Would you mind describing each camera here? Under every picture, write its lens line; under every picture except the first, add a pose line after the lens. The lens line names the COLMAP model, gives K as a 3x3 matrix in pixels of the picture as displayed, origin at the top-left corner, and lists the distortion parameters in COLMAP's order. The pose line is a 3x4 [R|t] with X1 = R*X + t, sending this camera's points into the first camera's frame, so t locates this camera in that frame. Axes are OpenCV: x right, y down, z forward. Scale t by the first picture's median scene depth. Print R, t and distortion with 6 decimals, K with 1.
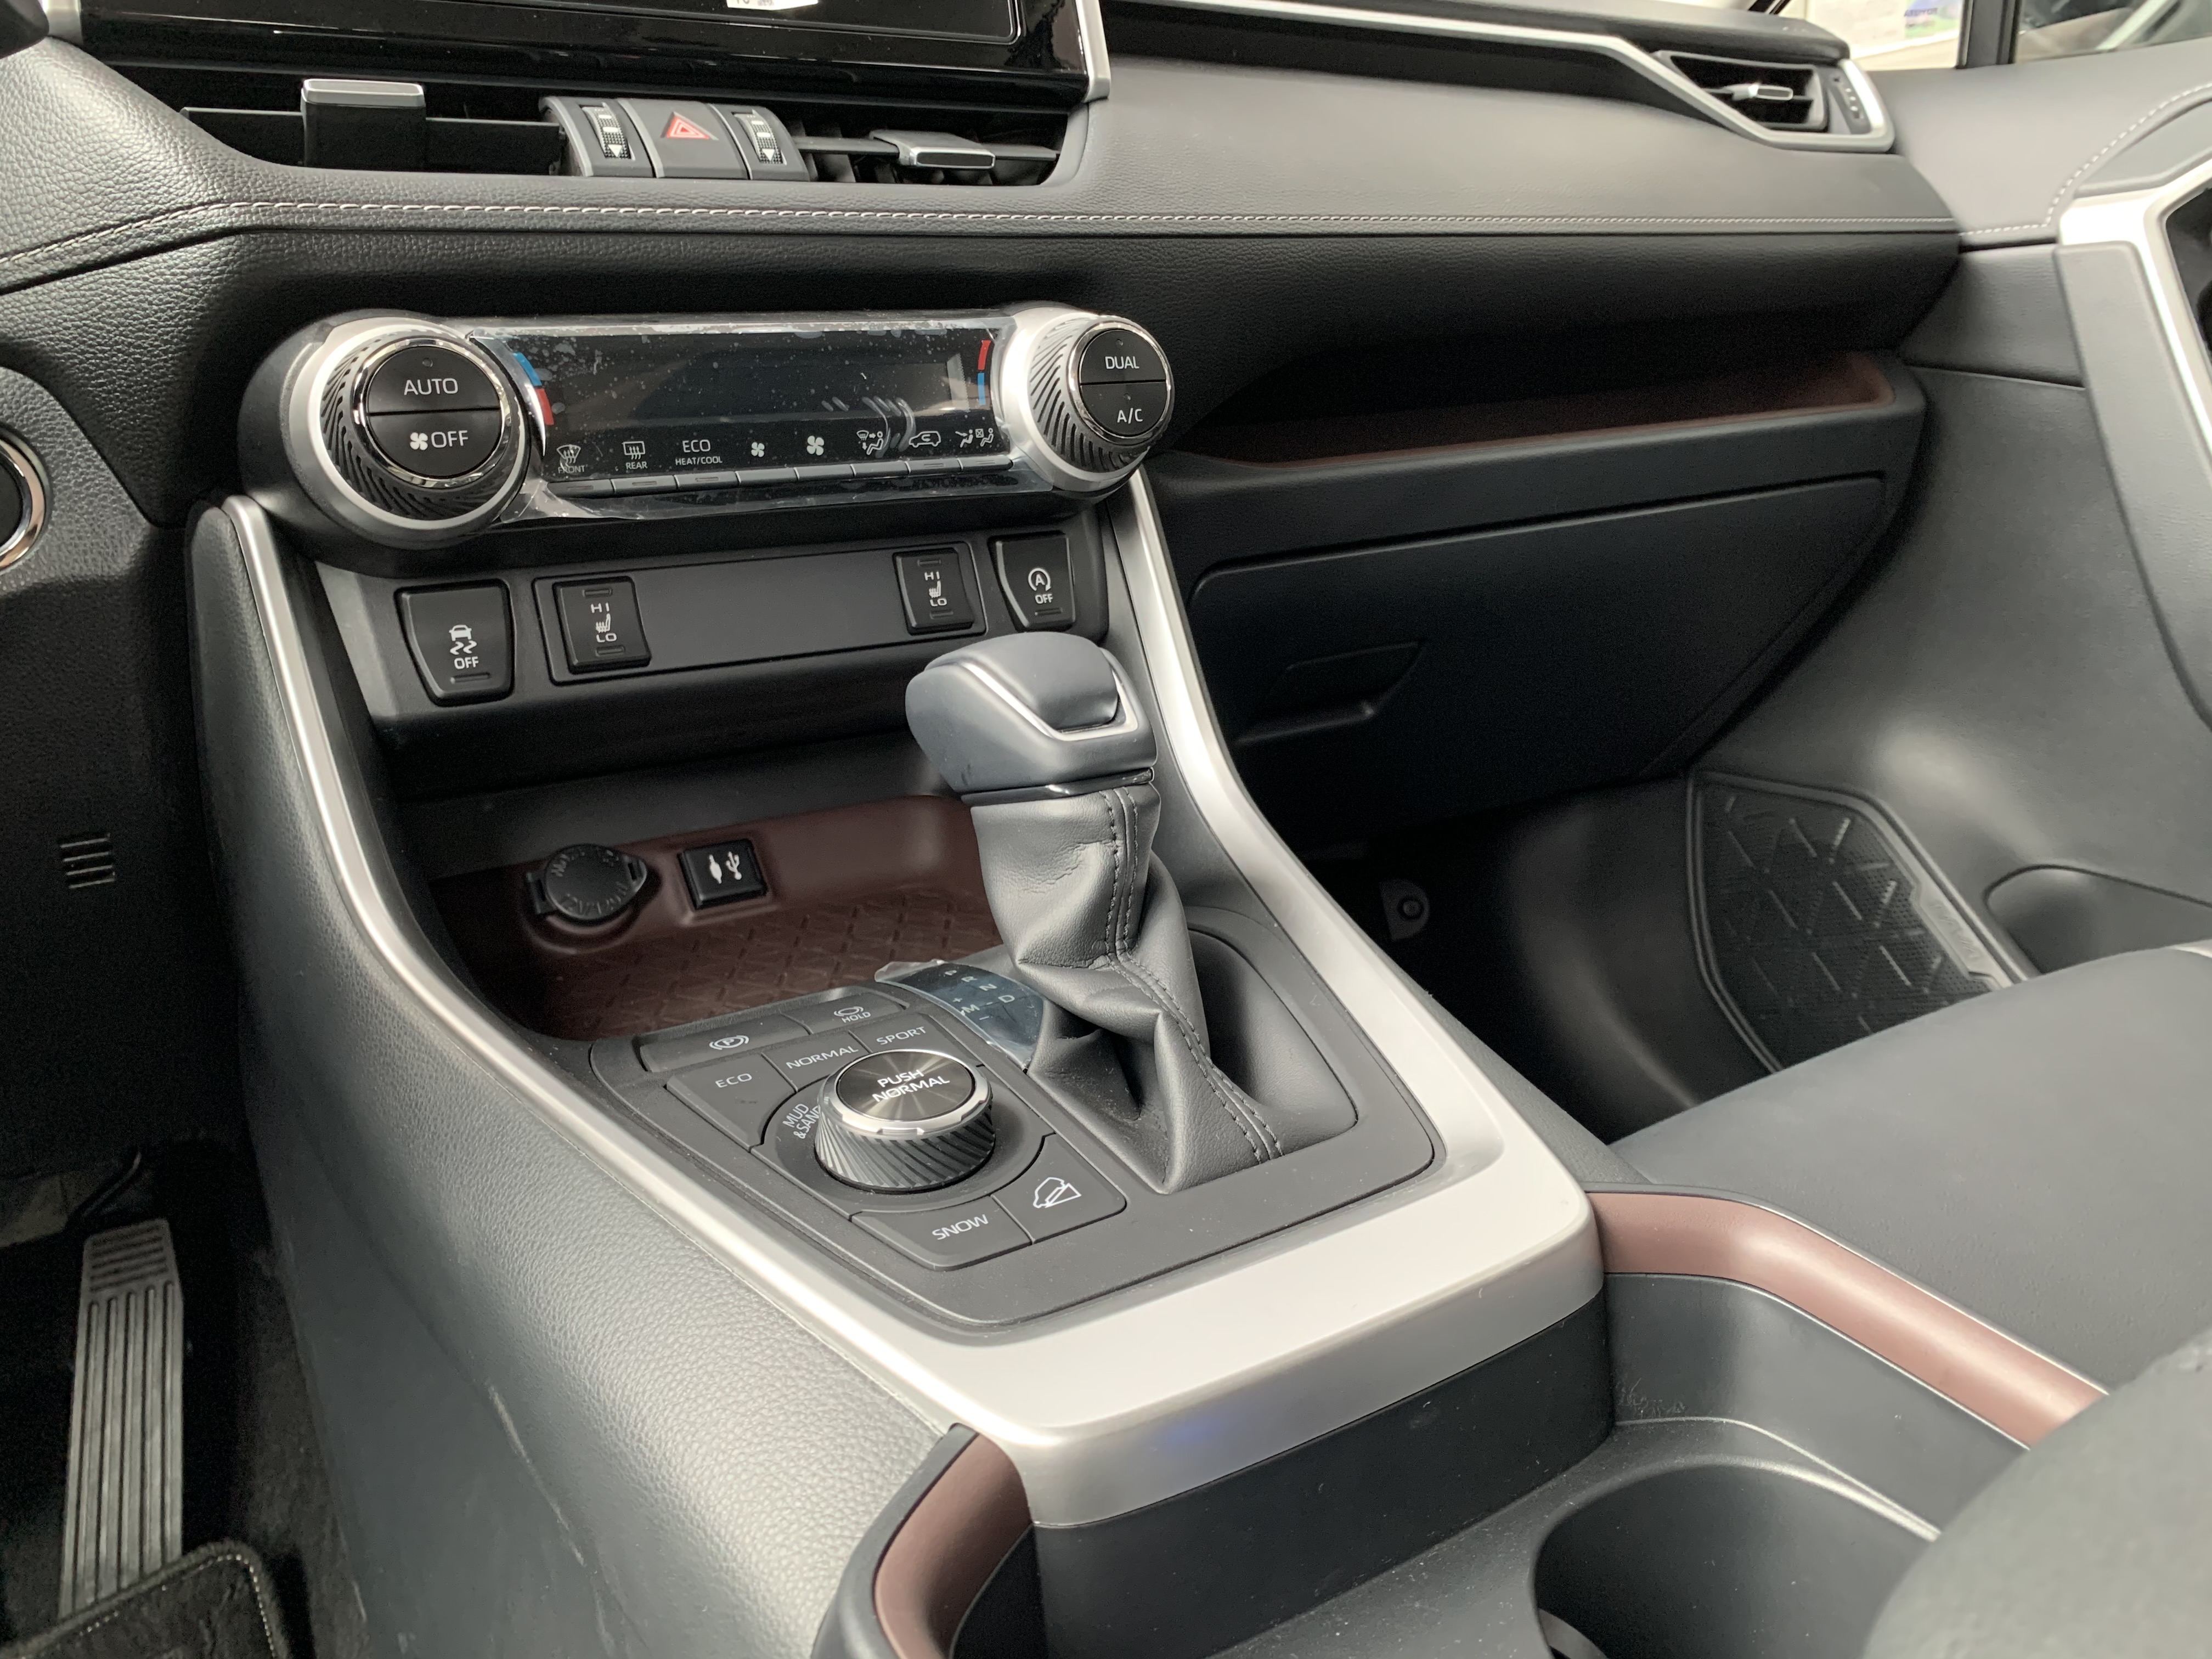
lens RADIAL K [[1645.3, 0, 1114.7], [0, 1645.3, 785.9], [0, 0, 1]] dist [0.044534, -0.080919]
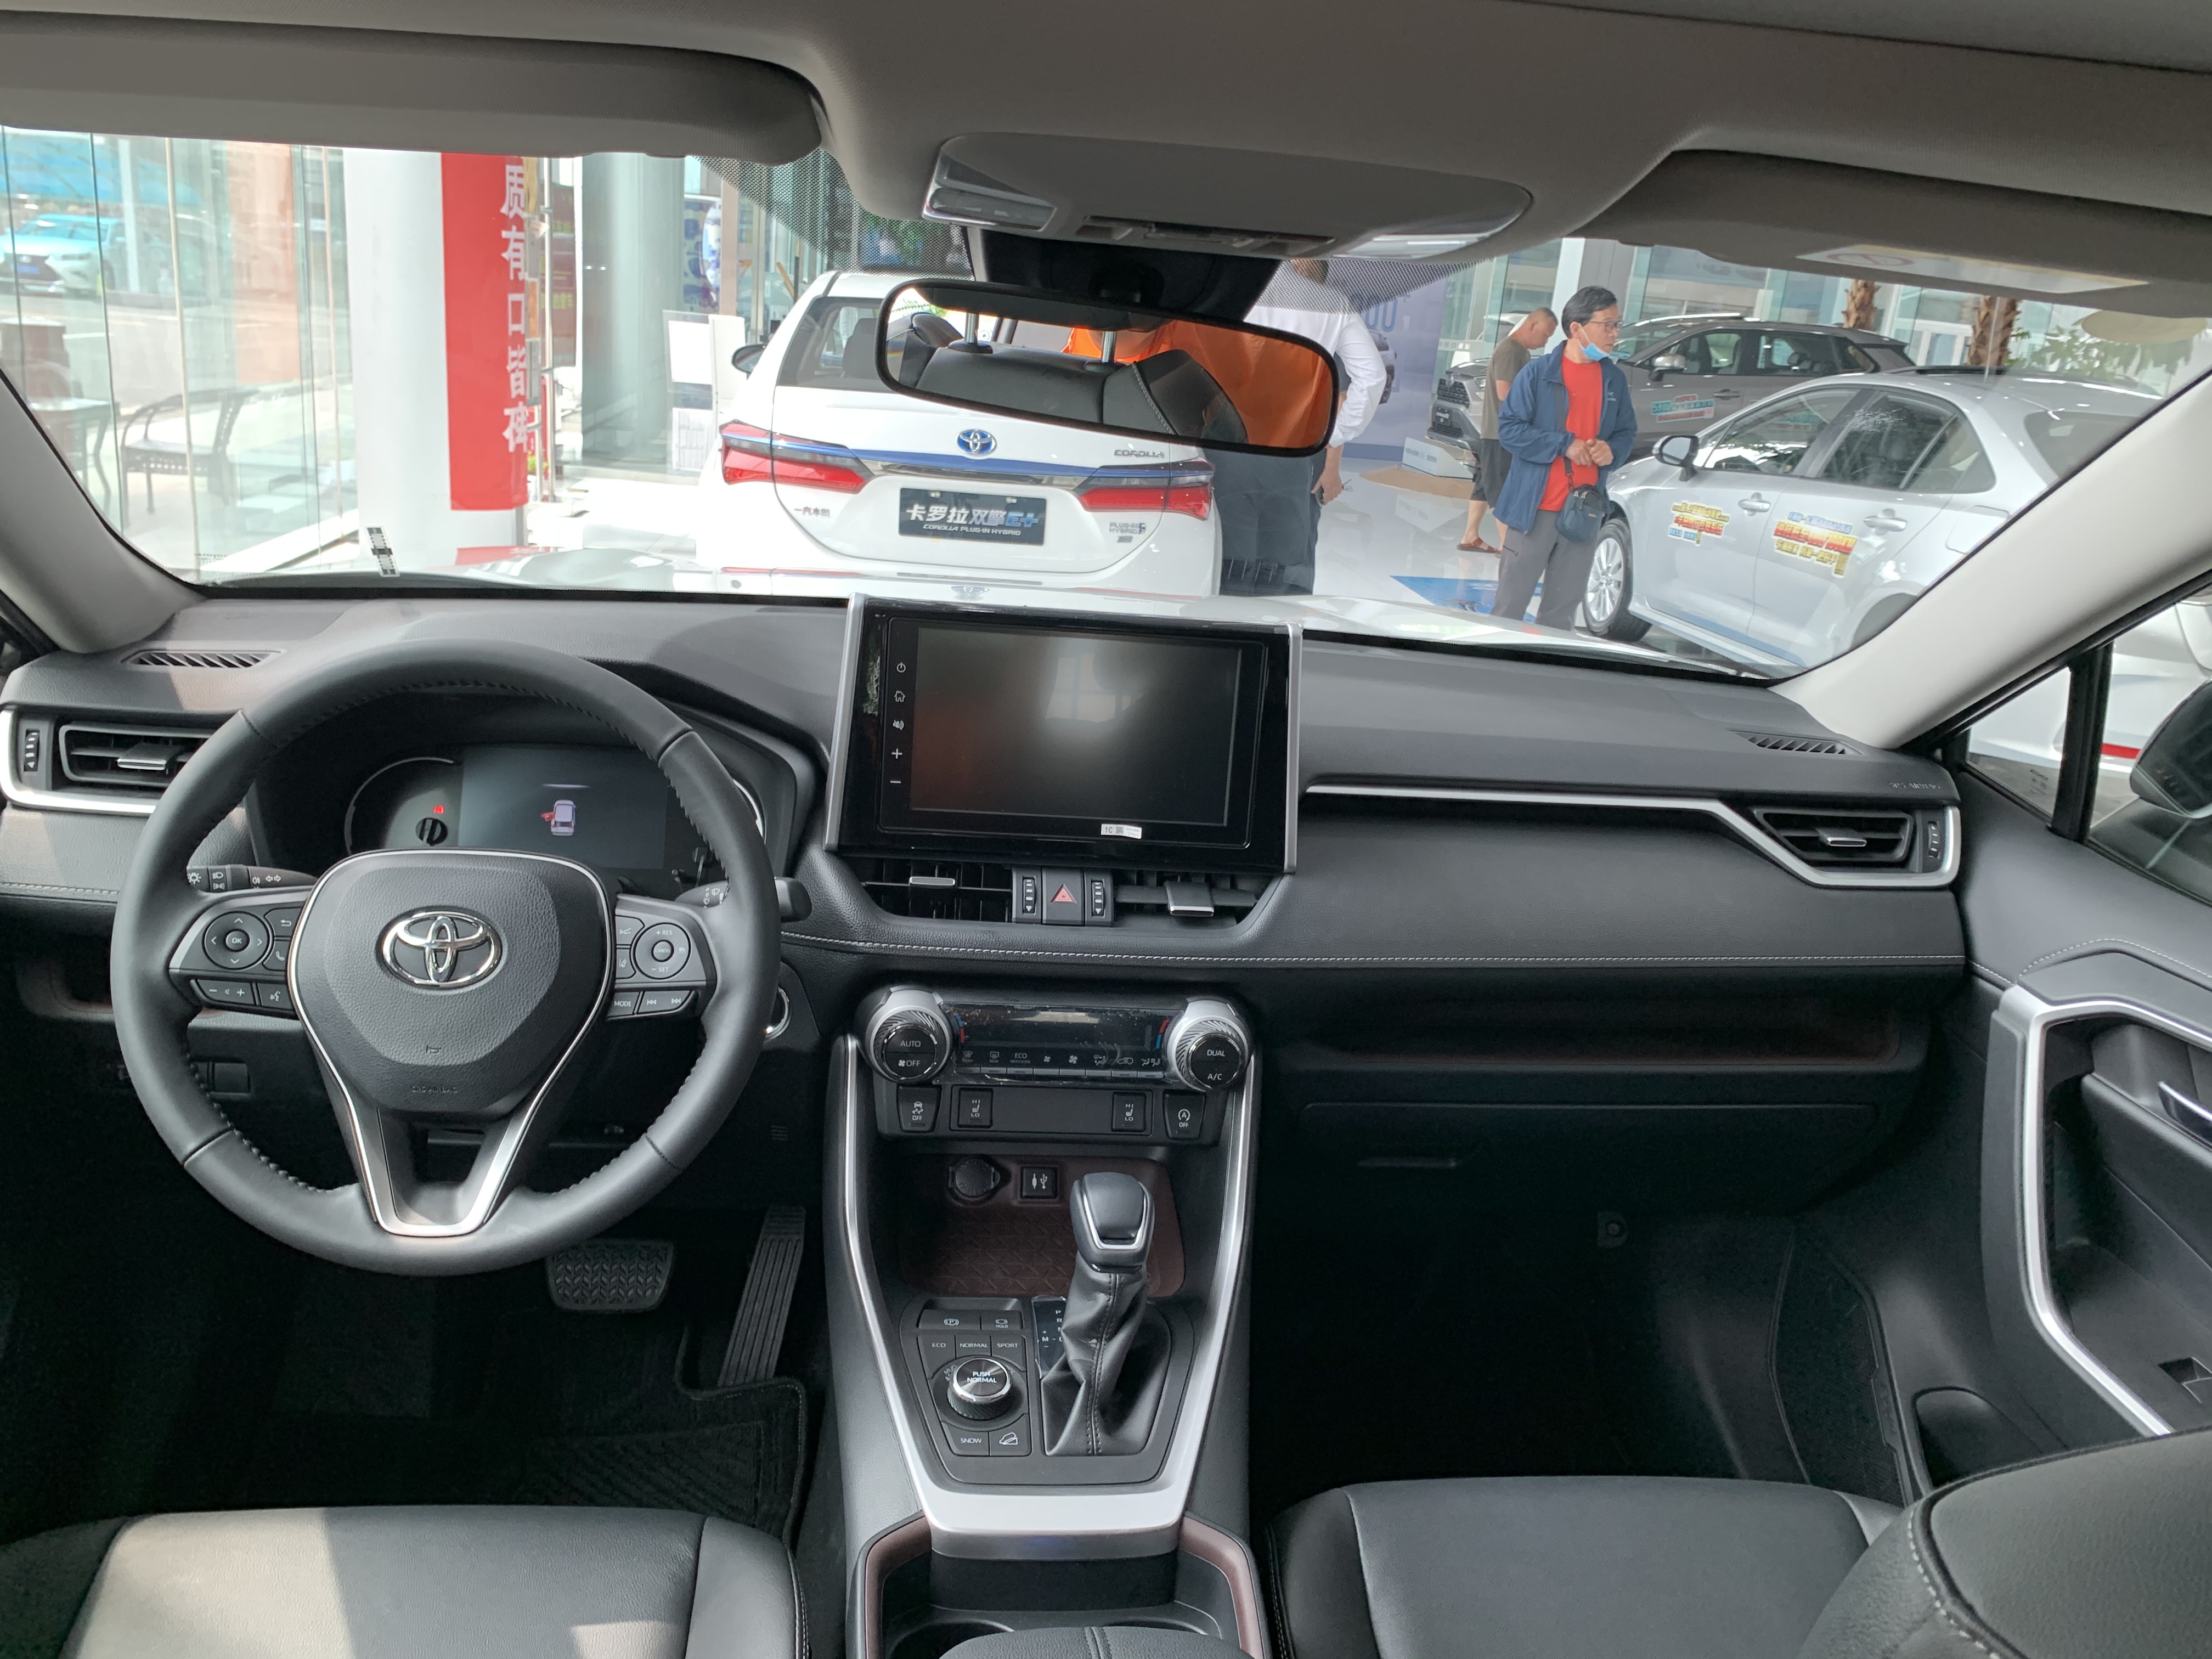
lens RADIAL K [[1645.3, 0, 1114.7], [0, 1645.3, 785.9], [0, 0, 1]] dist [0.044534, -0.080919]
pose [[0.884730, 0.234997, -0.402528, 0.680550], [-0.215977, 0.971984, 0.092744, -0.778321], [0.413046, 0.004884, 0.910697, -1.025669]]
